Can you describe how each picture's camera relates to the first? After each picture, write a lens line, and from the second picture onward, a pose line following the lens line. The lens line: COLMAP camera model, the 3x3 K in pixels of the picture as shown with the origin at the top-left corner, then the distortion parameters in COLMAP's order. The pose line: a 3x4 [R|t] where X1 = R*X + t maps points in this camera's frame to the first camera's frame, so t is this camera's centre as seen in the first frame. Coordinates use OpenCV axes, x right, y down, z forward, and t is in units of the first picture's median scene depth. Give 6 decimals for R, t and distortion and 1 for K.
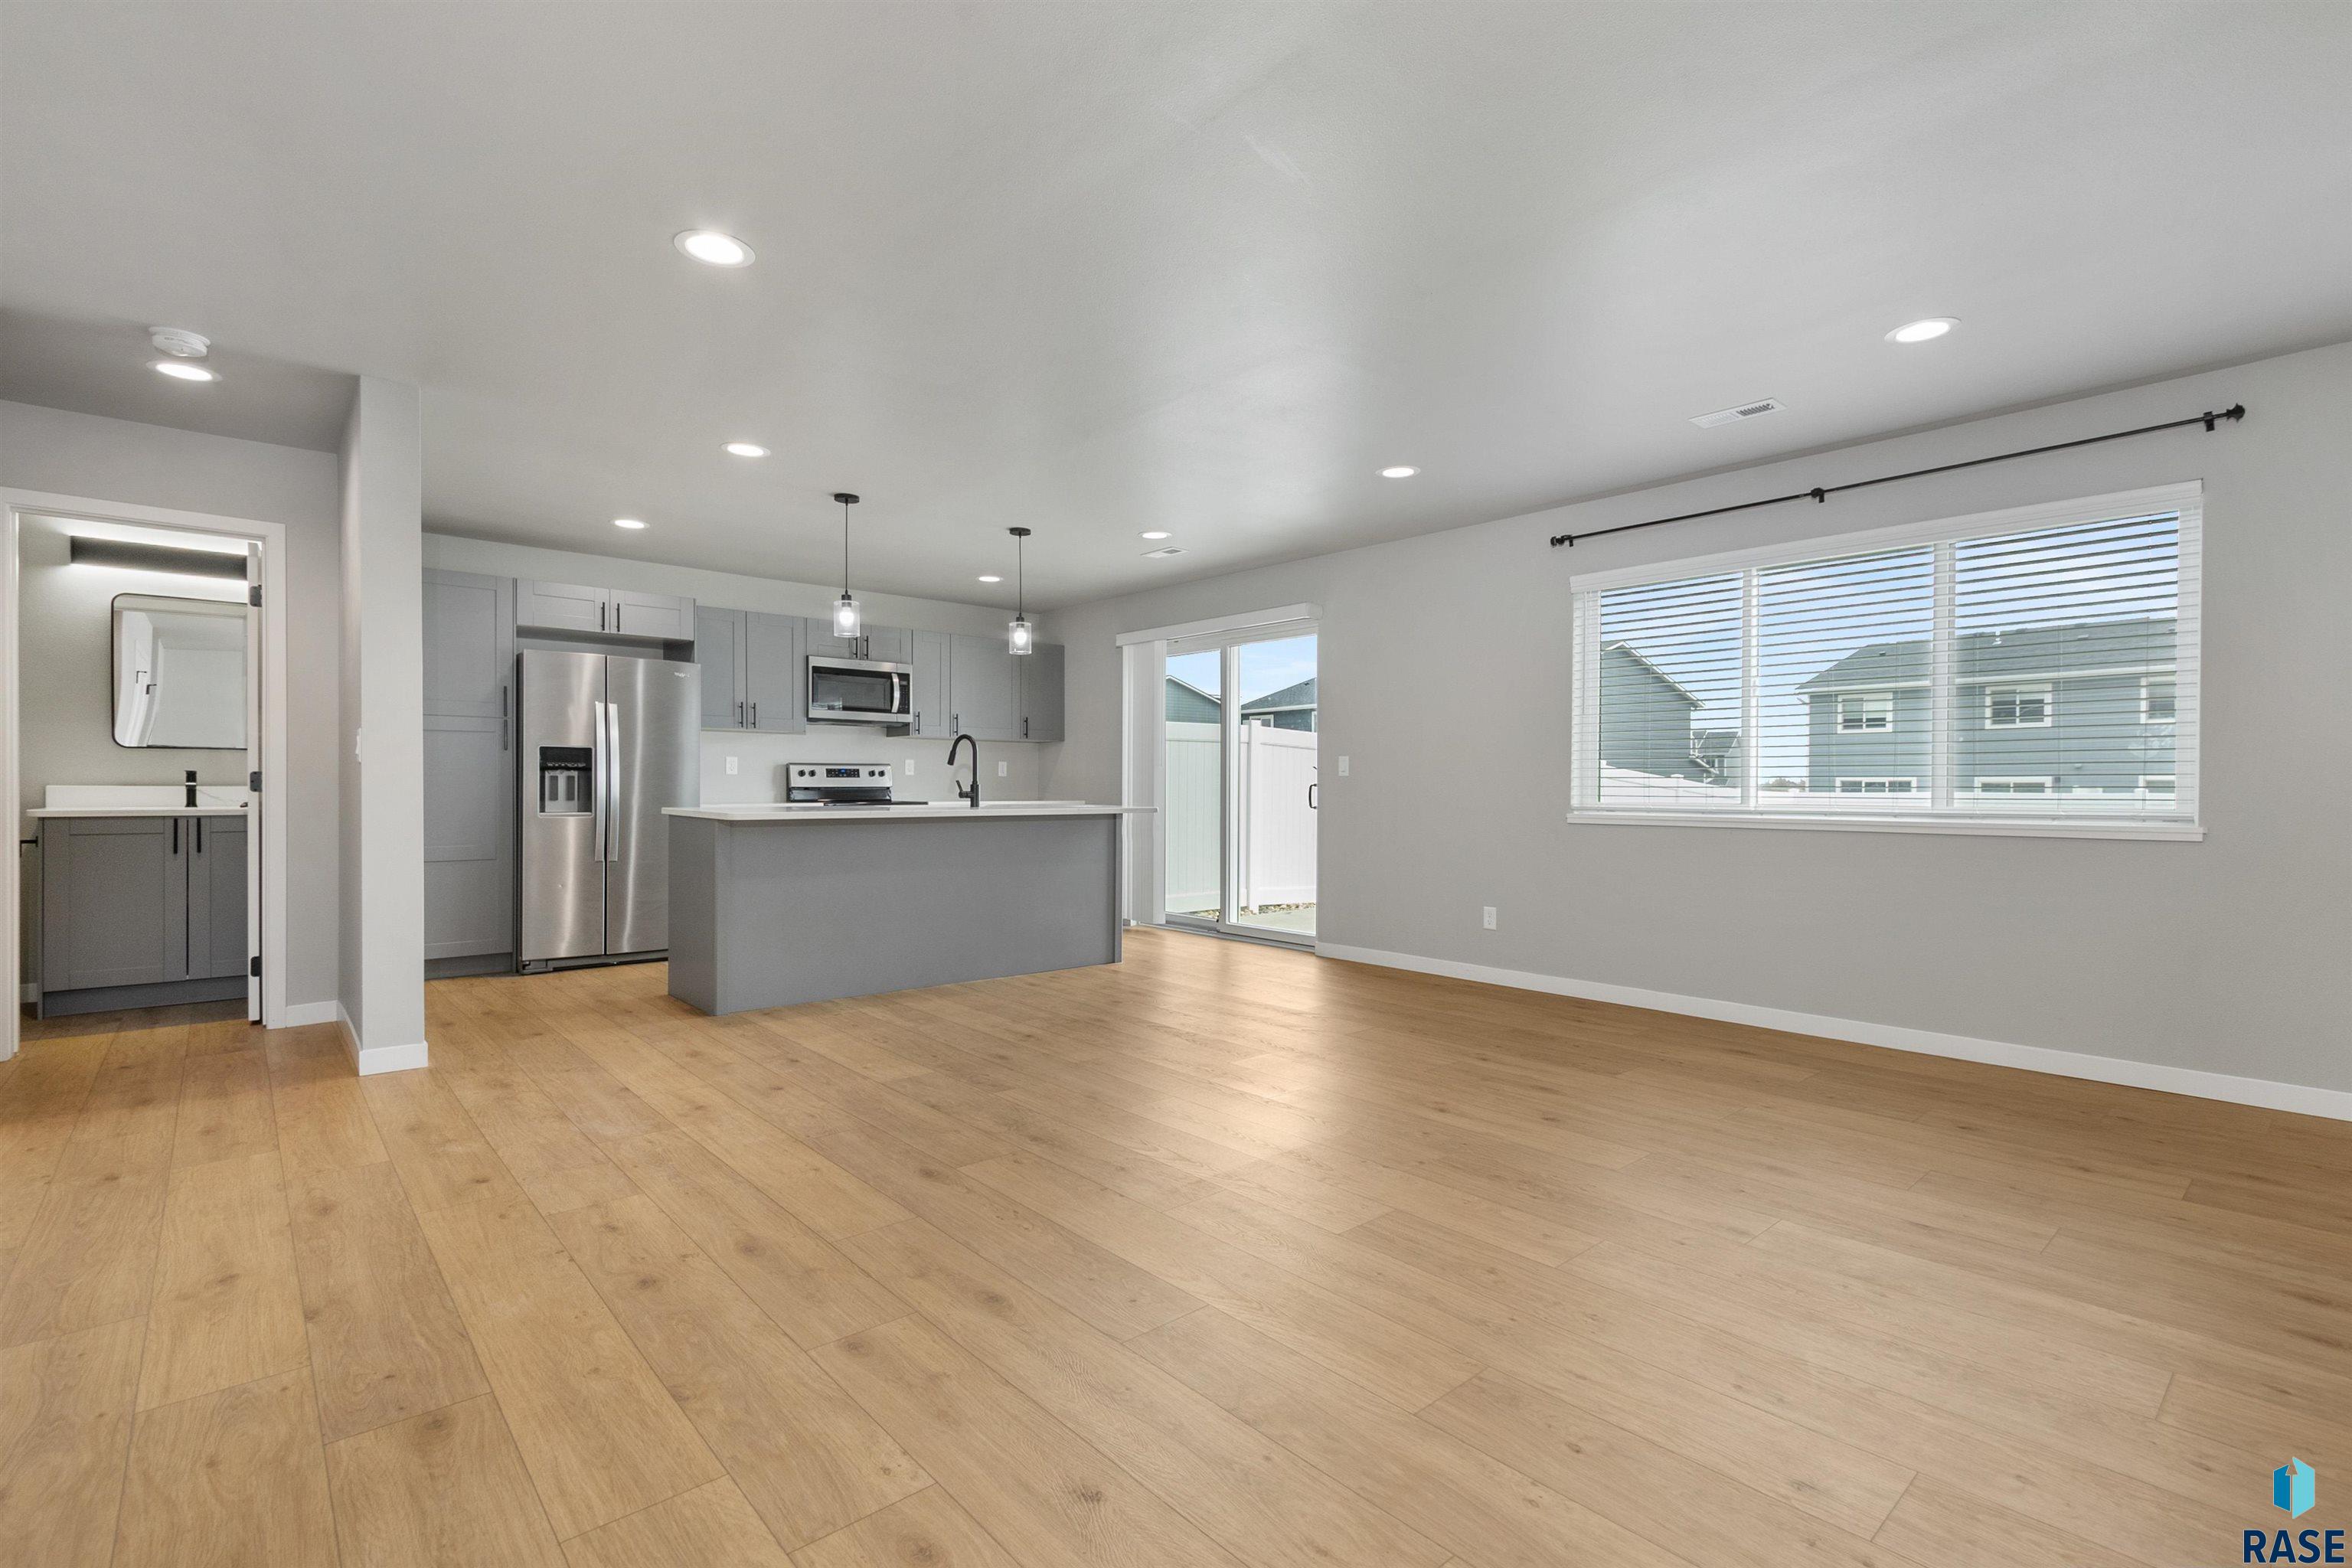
lens RADIAL K [[1067.8, 0, 1176.0], [0, 1067.8, 784.0], [0, 0, 1]] dist [-0.000990, 0.000207]
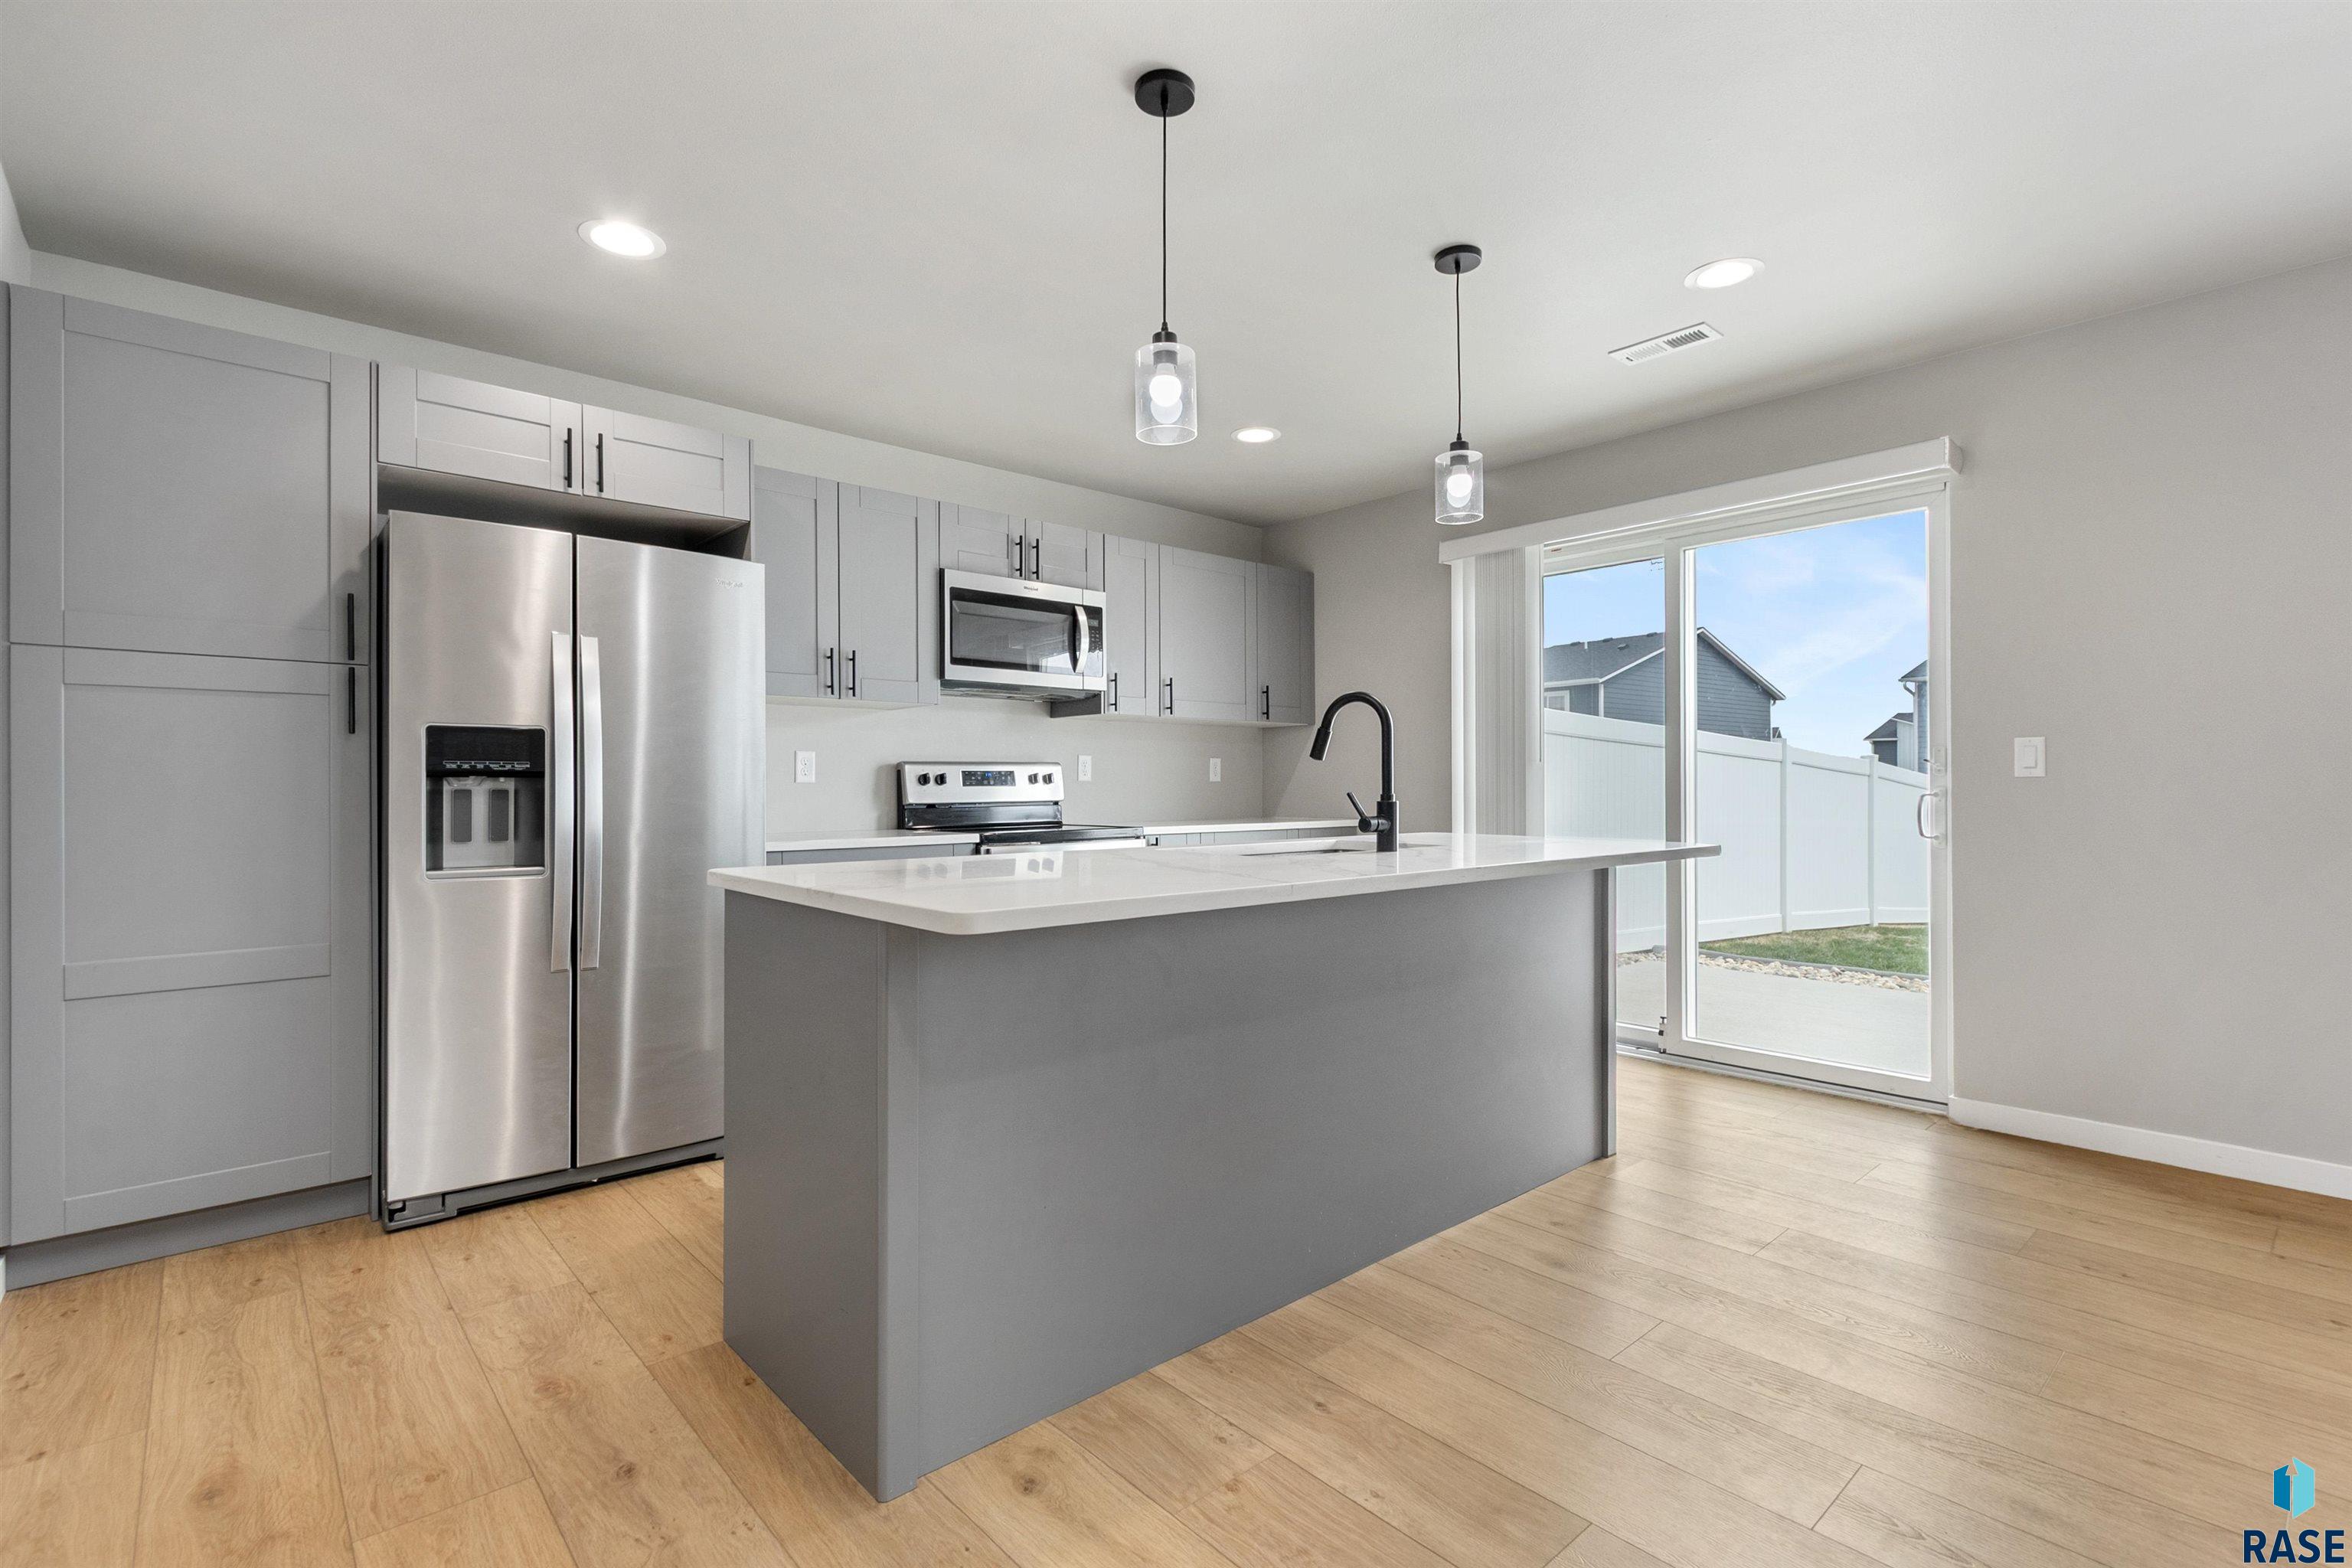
lens RADIAL K [[1067.8, 0, 1176.0], [0, 1067.8, 784.0], [0, 0, 1]] dist [-0.000990, 0.000207]
pose [[0.999964, -0.007491, 0.003888, -0.263184], [0.007498, 0.999970, -0.001739, -0.006609], [-0.003875, 0.001768, 0.999991, 0.514135]]
